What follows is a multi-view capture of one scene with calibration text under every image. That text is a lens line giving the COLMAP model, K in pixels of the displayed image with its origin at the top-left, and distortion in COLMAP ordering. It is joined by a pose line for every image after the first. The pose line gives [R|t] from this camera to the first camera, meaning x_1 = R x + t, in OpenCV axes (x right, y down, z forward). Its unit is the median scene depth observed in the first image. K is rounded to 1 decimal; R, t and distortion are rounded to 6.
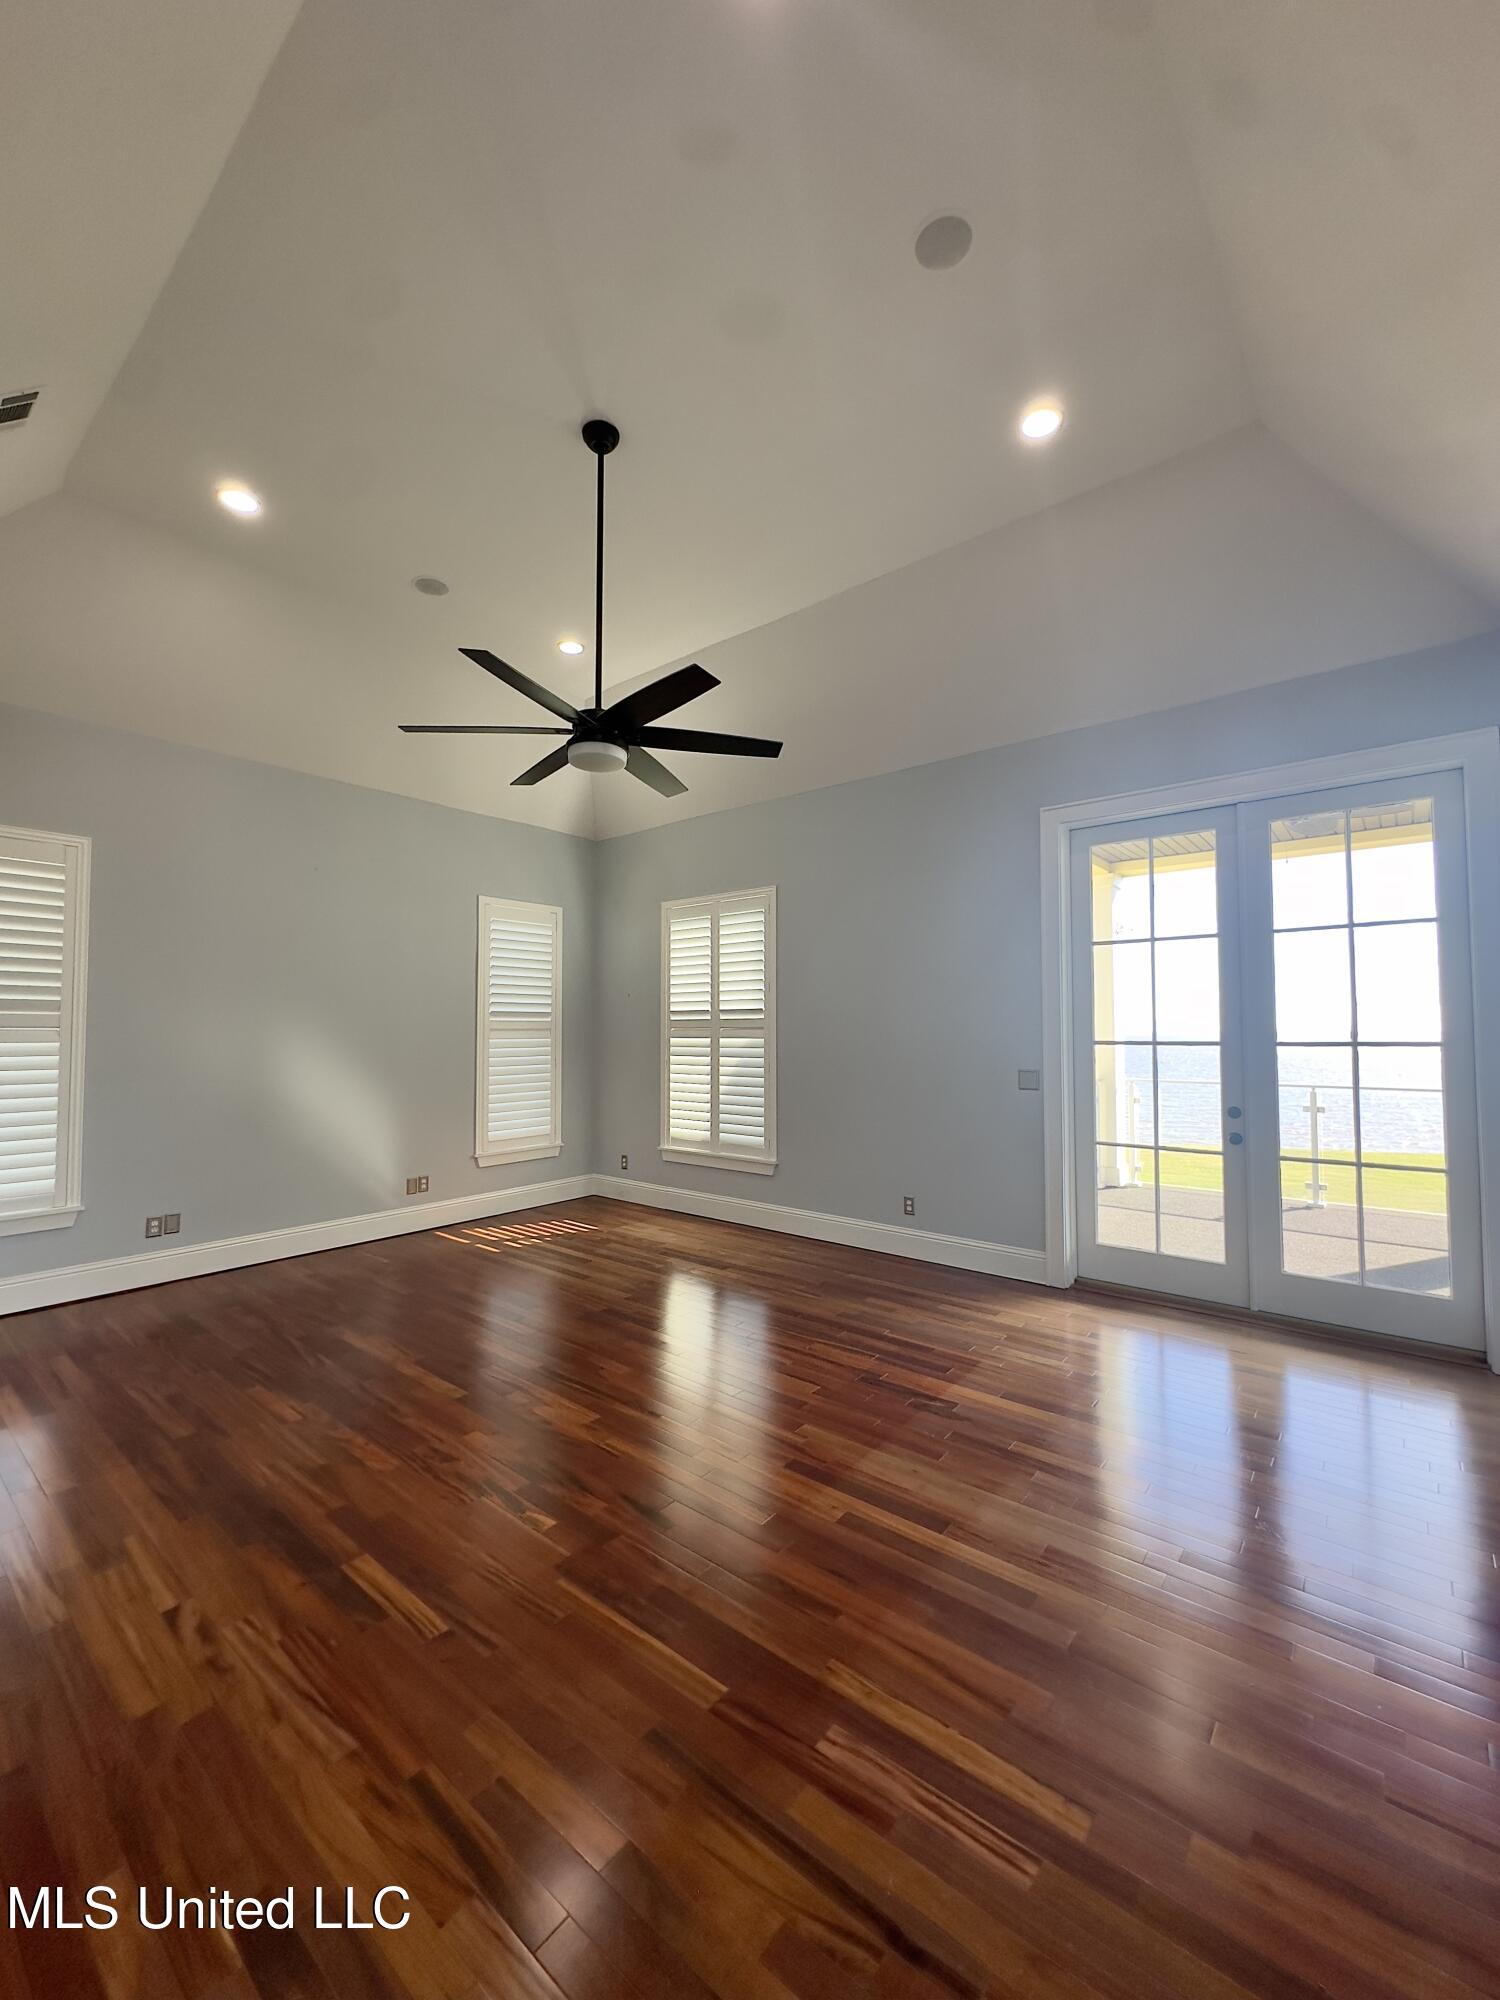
lens RADIAL K [[801.8, 0, 745.7], [0, 801.8, 1003.2], [0, 0, 1]] dist [-0.006906, 0.000592]
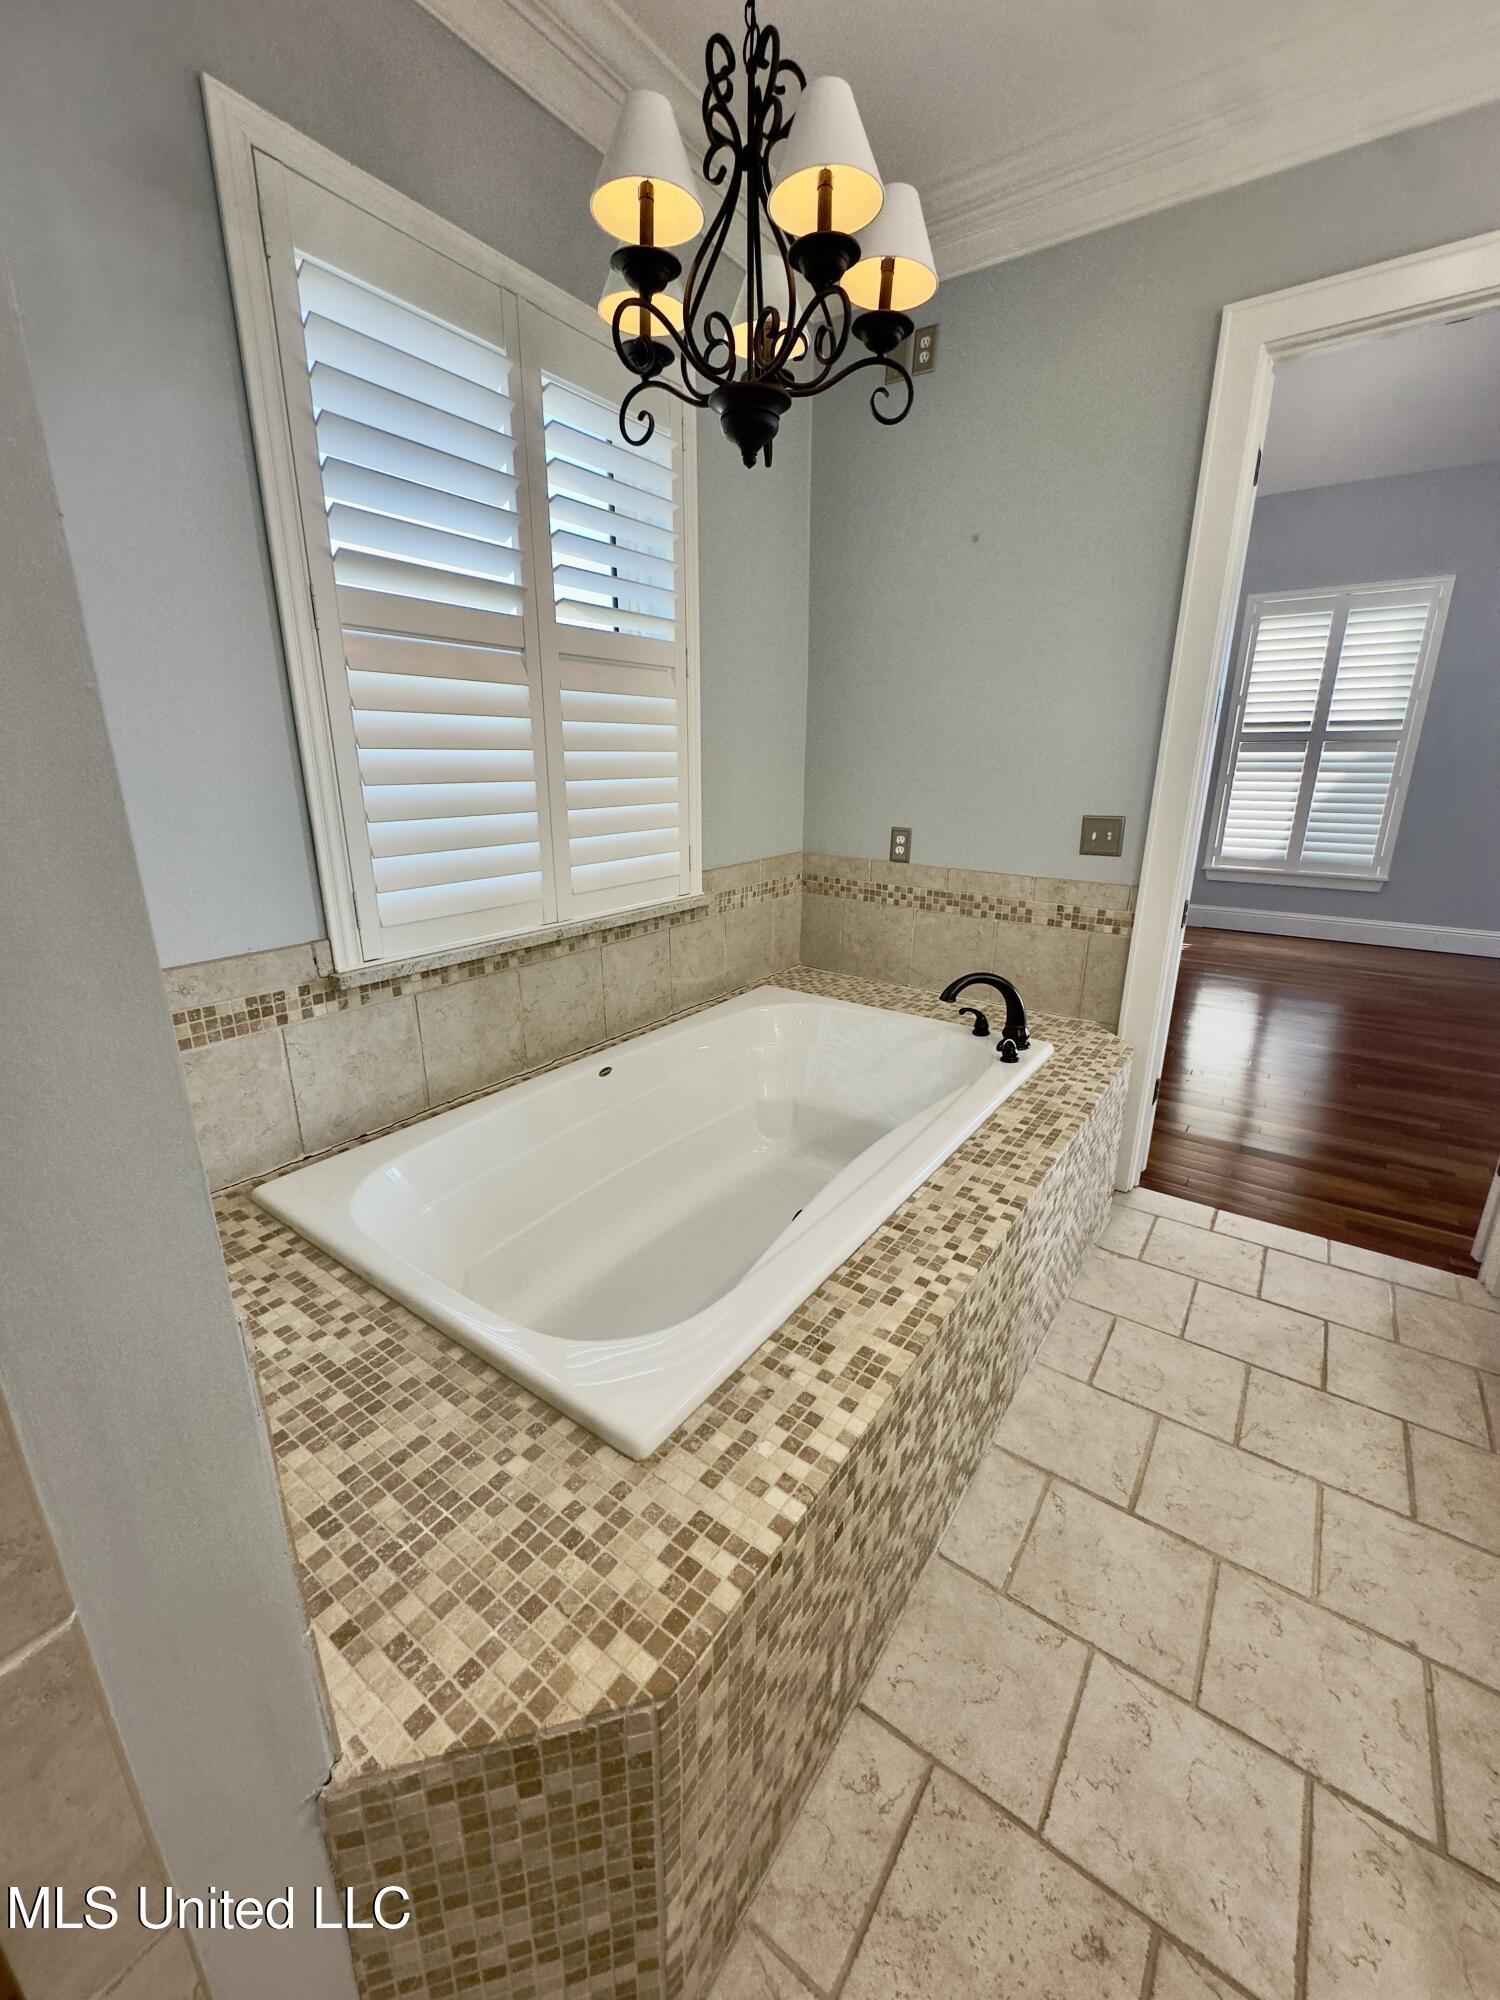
lens RADIAL K [[801.8, 0, 745.2], [0, 801.8, 996.4], [0, 0, 1]] dist [-0.006906, 0.000592]
pose [[0.997680, -0.017474, 0.065803, -1.069987], [-0.004705, 0.946495, 0.322683, 0.020907], [-0.067920, -0.322244, 0.944217, 0.067014]]
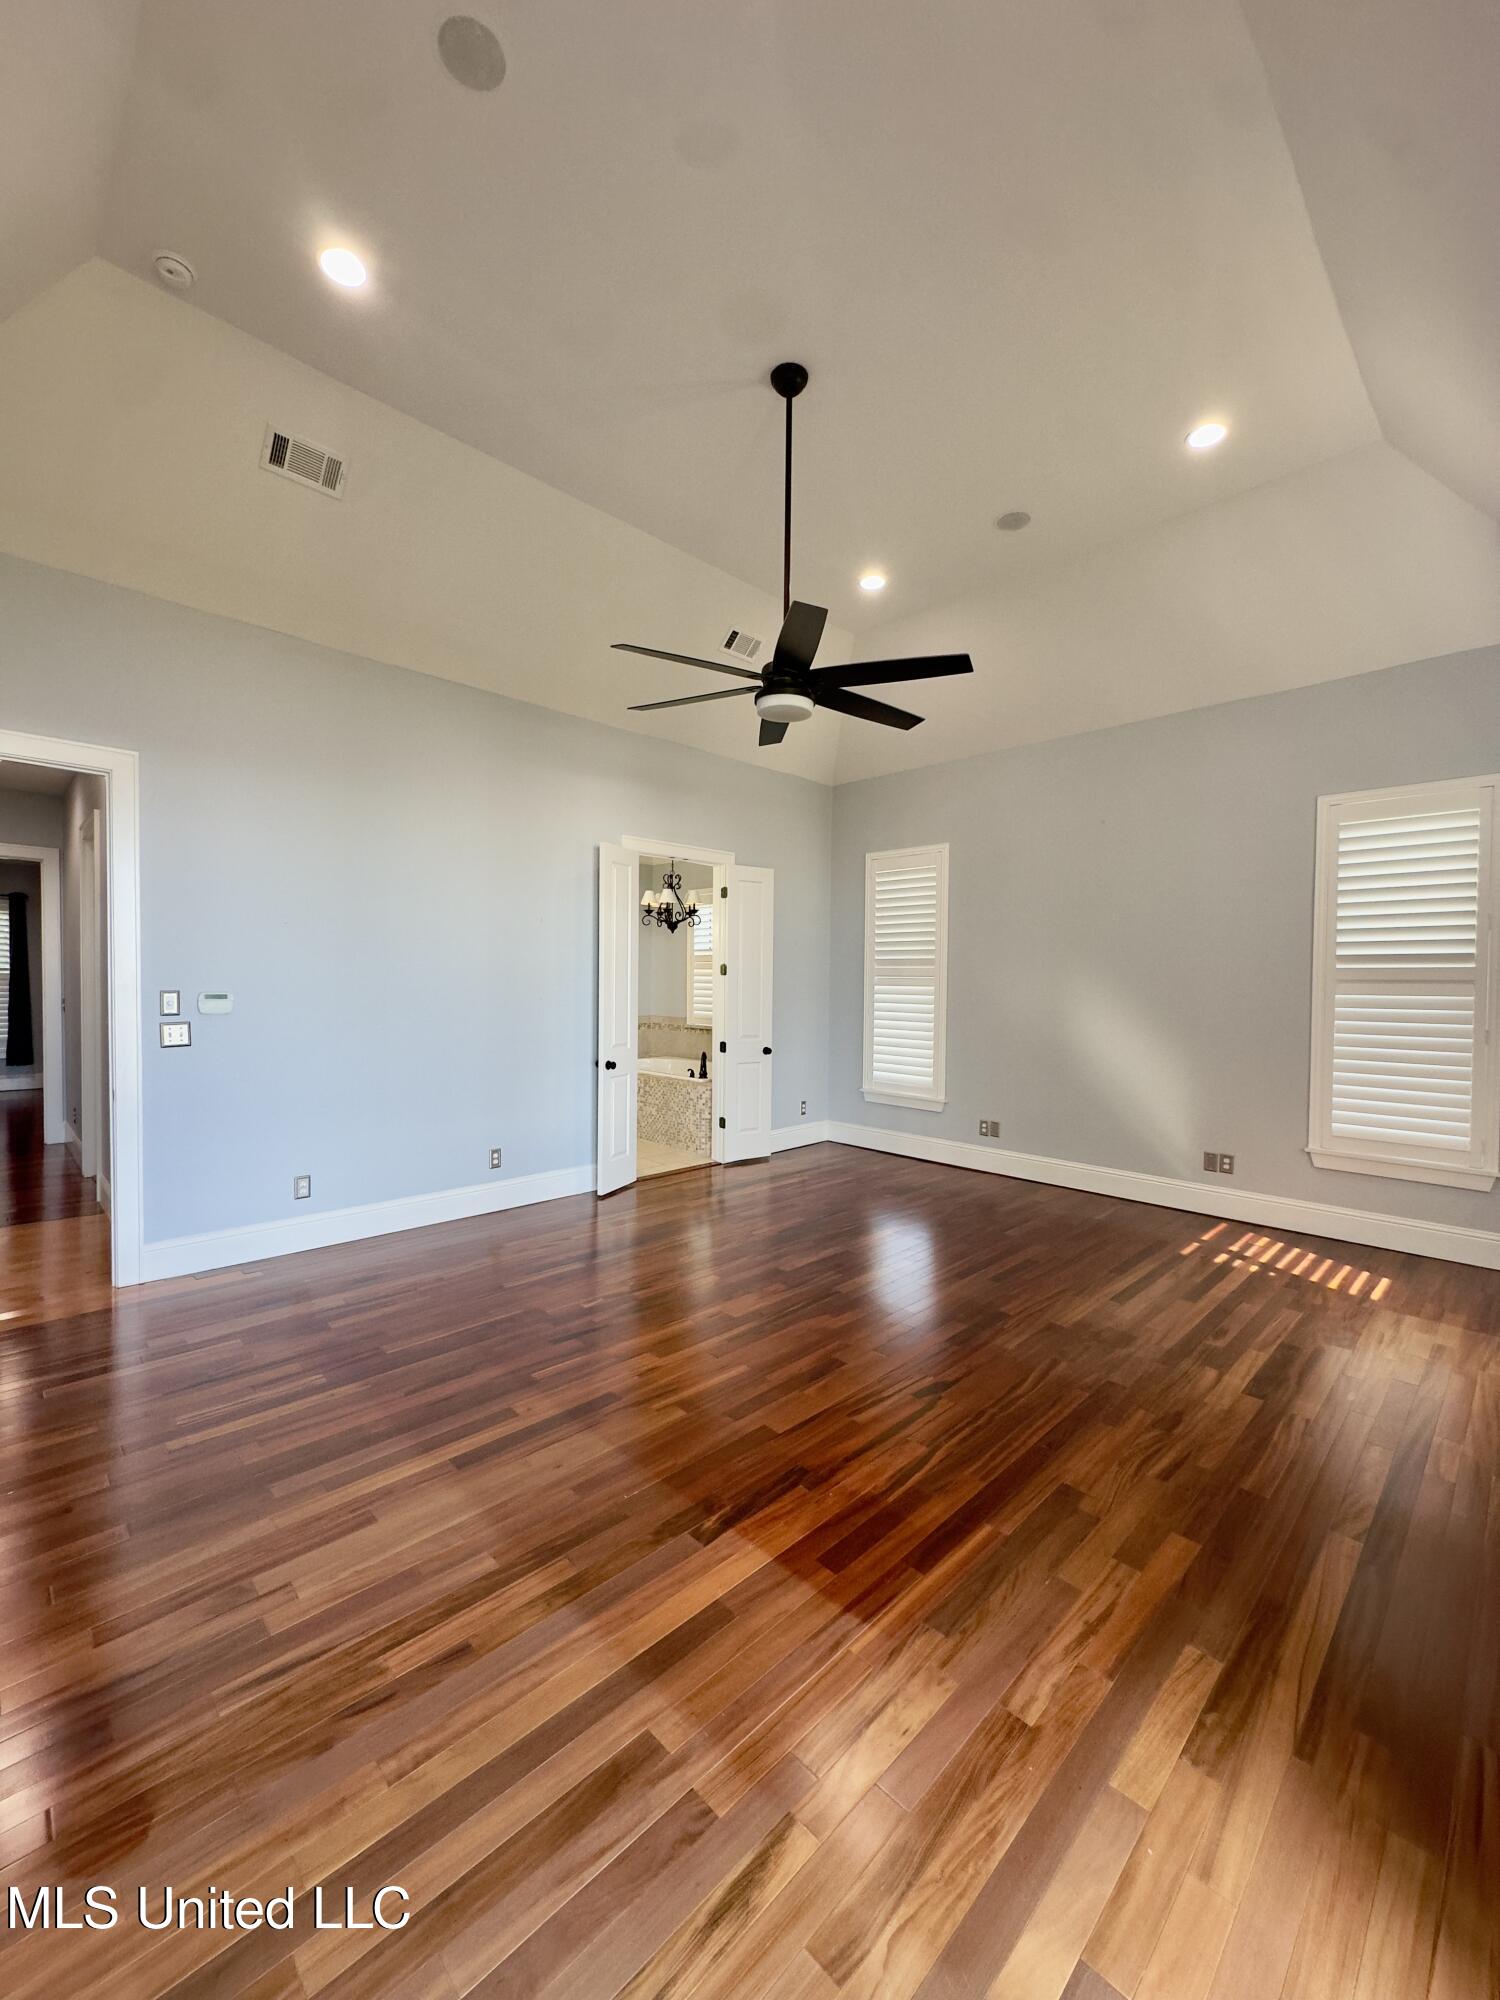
lens RADIAL K [[801.8, 0, 748.2], [0, 801.8, 999.7], [0, 0, 1]] dist [-0.006906, 0.000592]
pose [[-0.101125, 0.025465, -0.994548, 0.608920], [0.022921, 0.999467, 0.023260, 0.028831], [0.994610, -0.020444, -0.101655, 0.752432]]
